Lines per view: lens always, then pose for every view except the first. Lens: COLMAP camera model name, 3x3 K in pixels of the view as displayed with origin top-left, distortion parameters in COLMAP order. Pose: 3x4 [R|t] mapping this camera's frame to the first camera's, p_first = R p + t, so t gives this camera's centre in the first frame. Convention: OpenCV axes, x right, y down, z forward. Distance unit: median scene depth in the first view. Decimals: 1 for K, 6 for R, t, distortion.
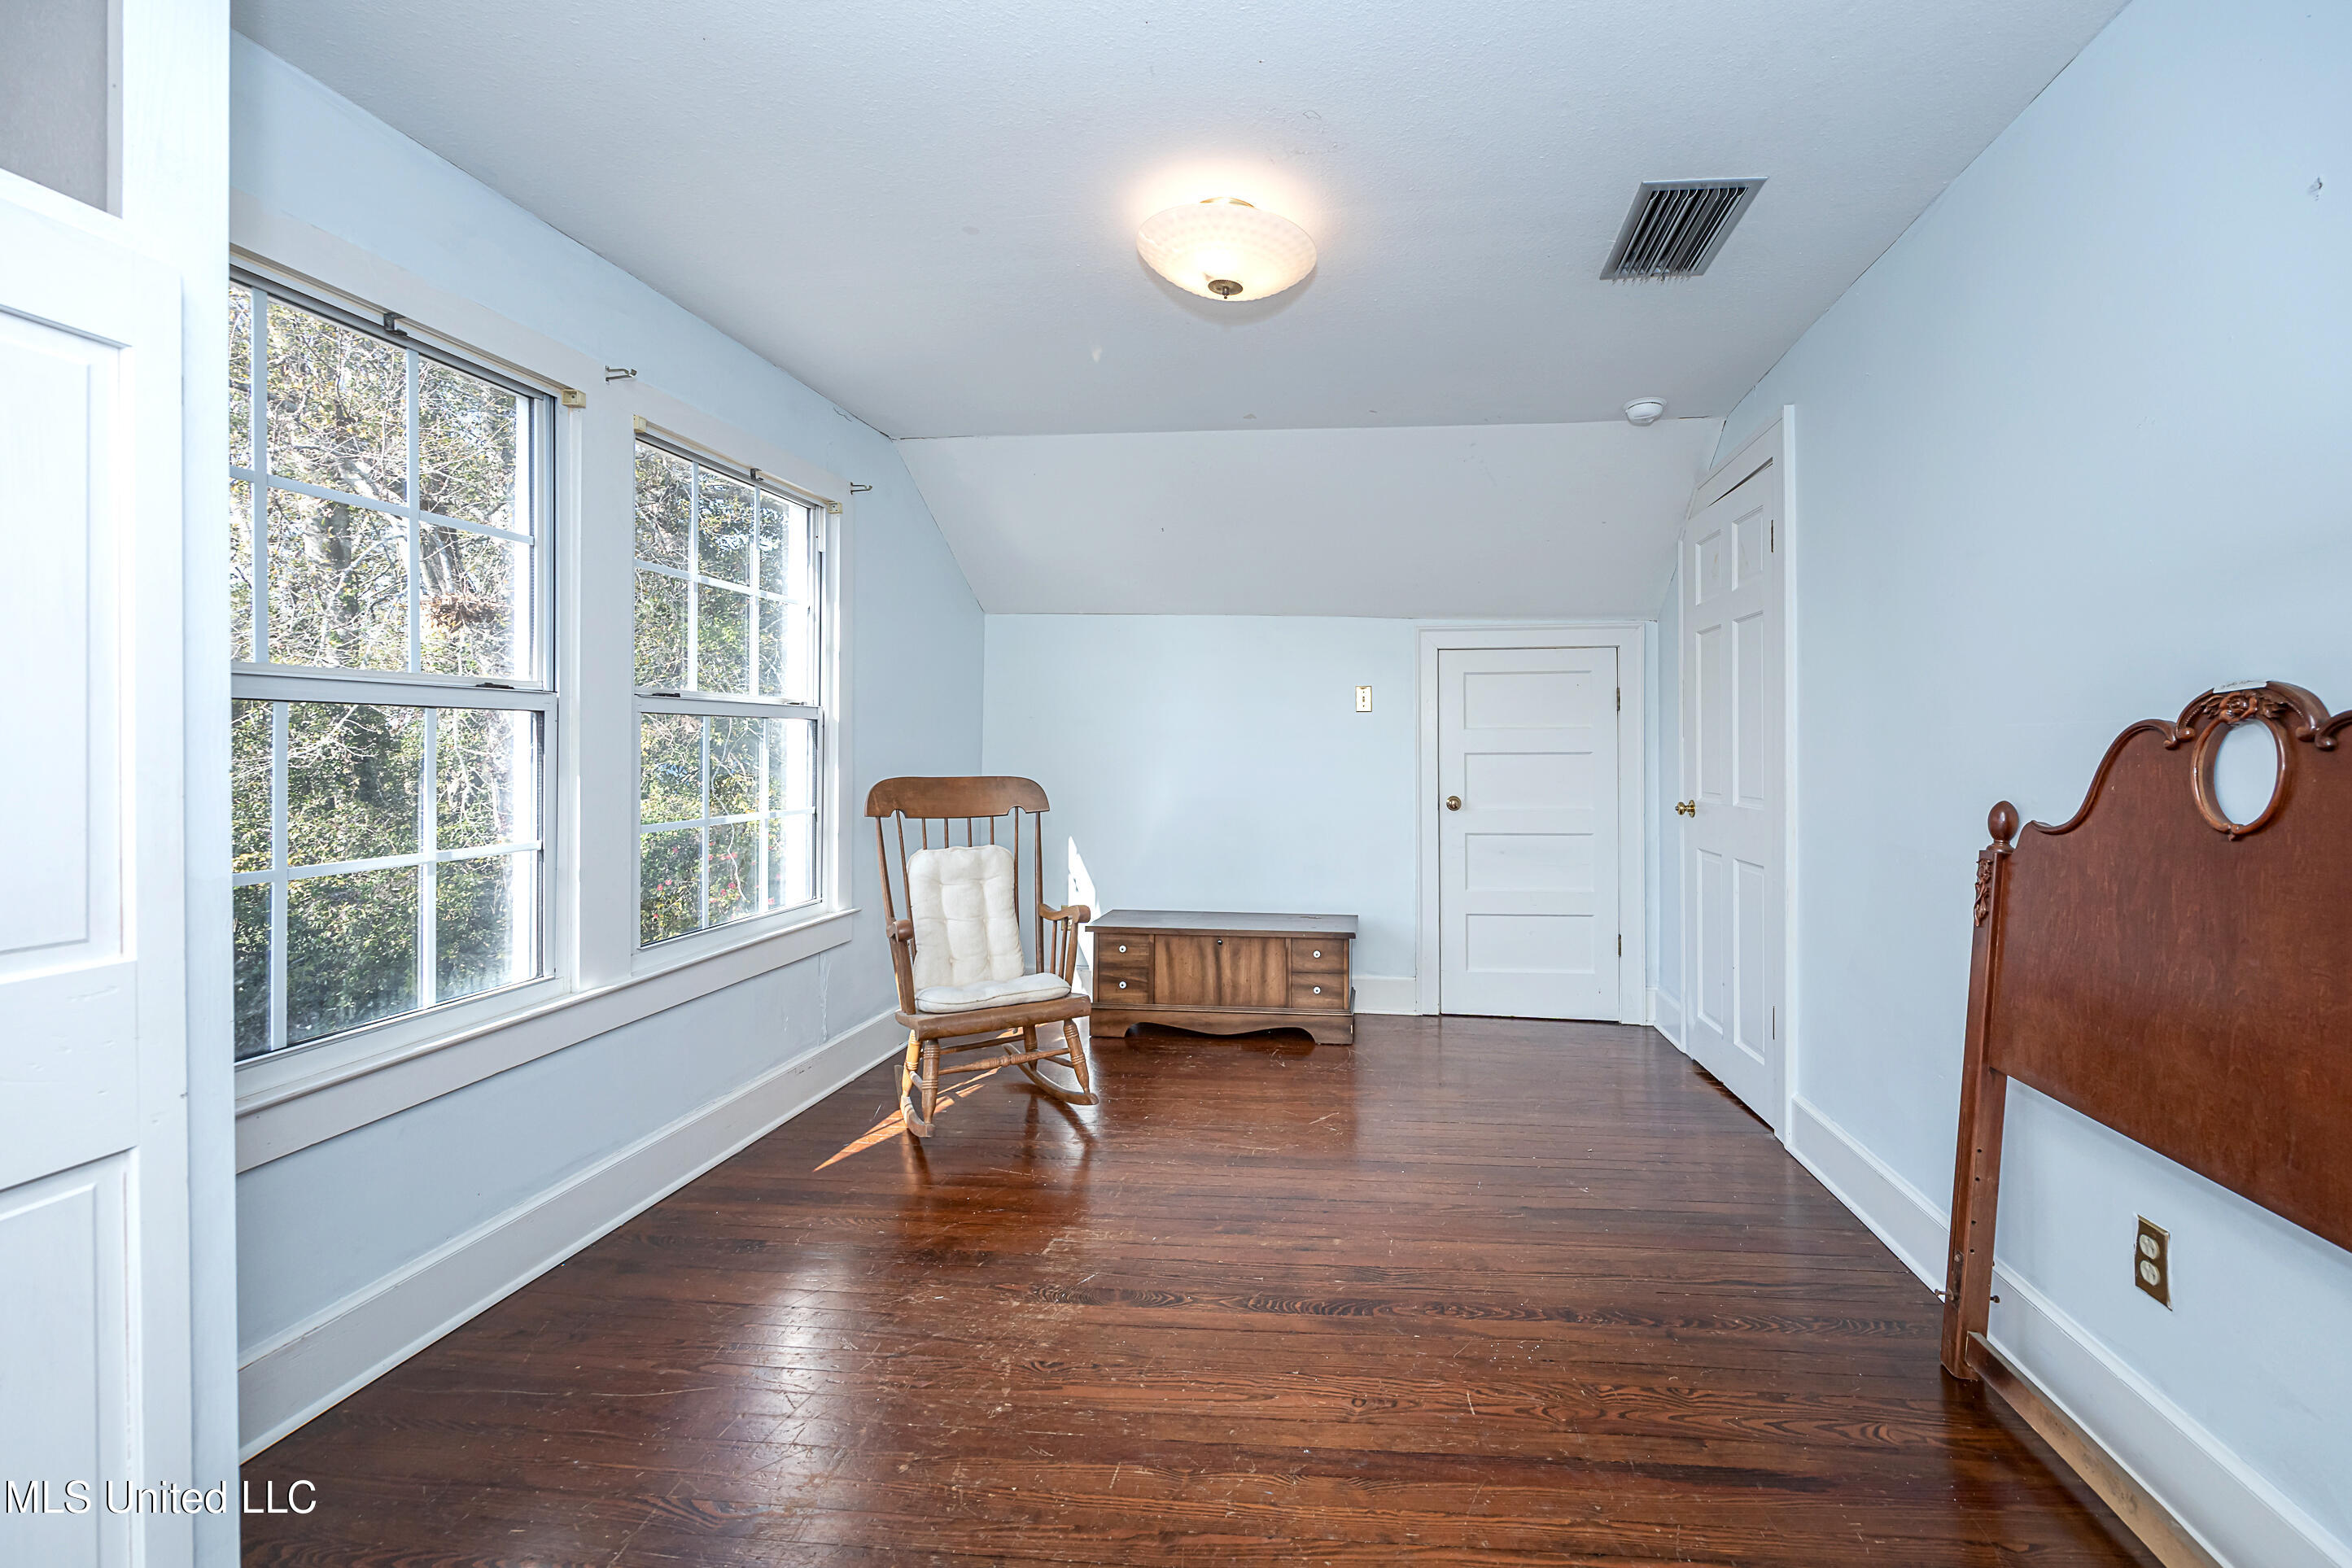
lens RADIAL K [[973.1, 0, 1304.0], [0, 973.1, 744.7], [0, 0, 1]] dist [-0.000083, 0.000369]
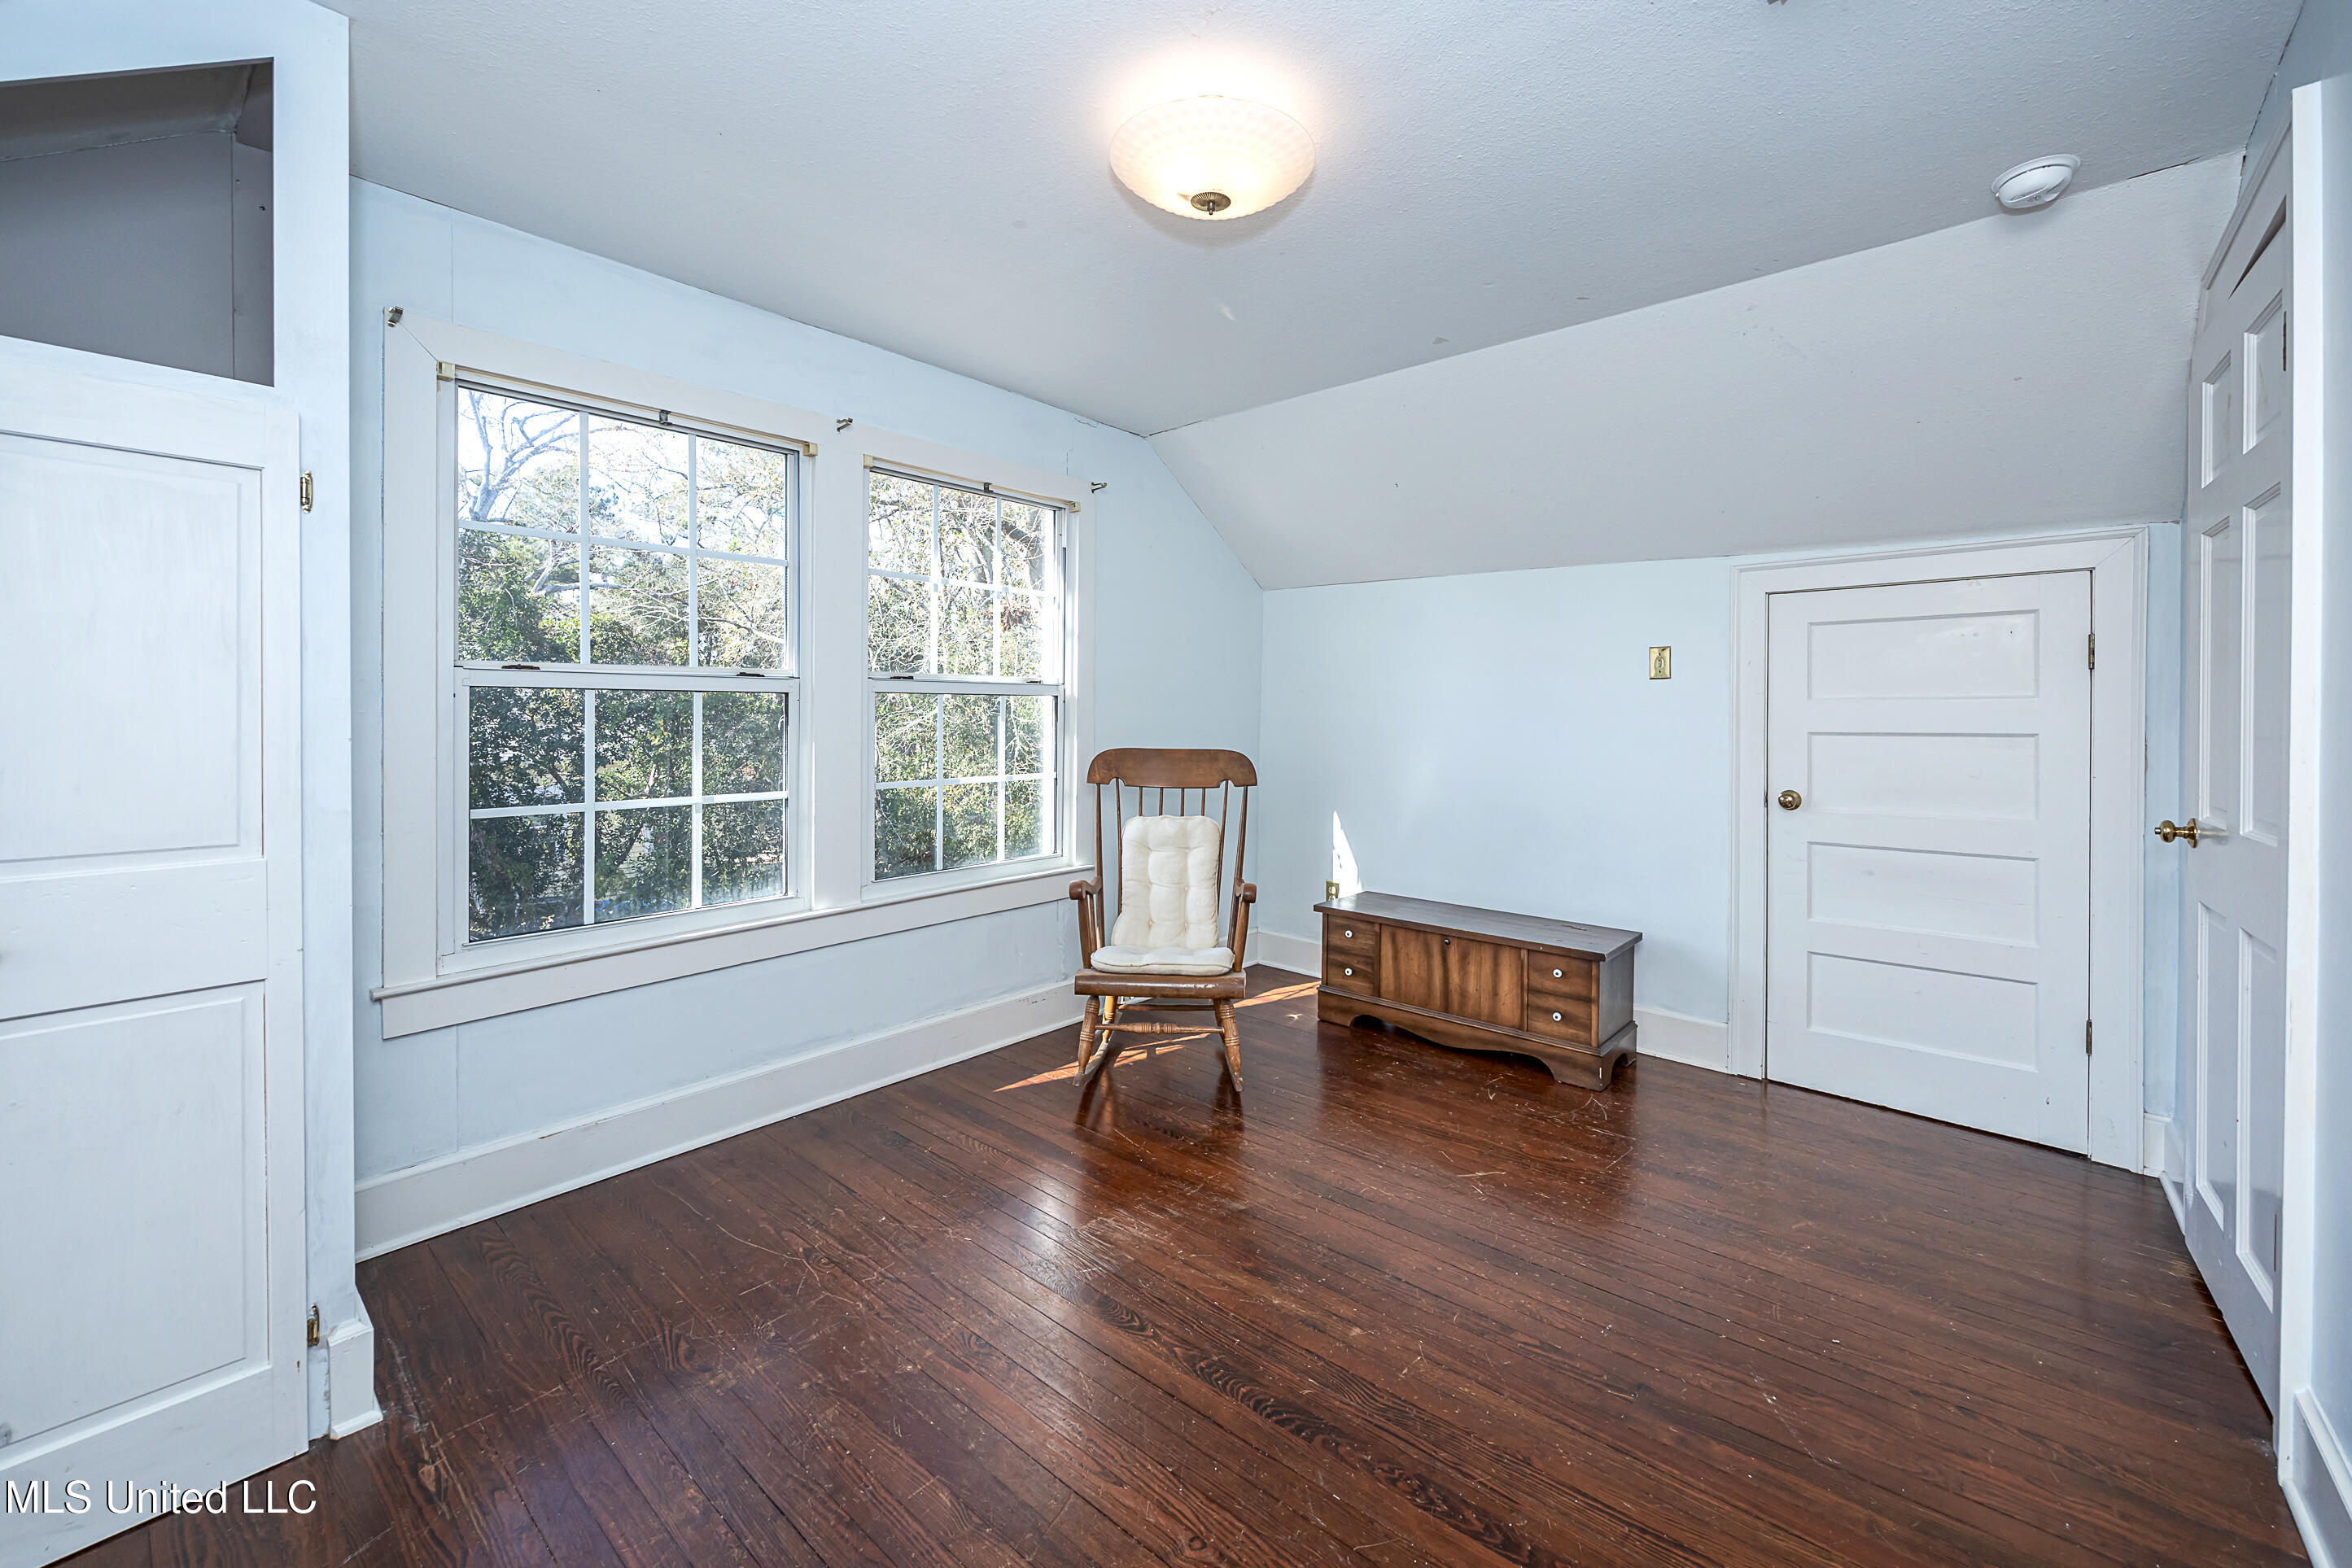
lens RADIAL K [[940.7, 0, 1177.8], [0, 940.7, 721.6], [0, 0, 1]] dist [-0.000561, -0.000102]
pose [[0.808027, 0.007825, -0.589094, 0.245338], [-0.003474, 0.999958, 0.008518, -0.005058], [0.589136, -0.004837, 0.808020, 0.181221]]
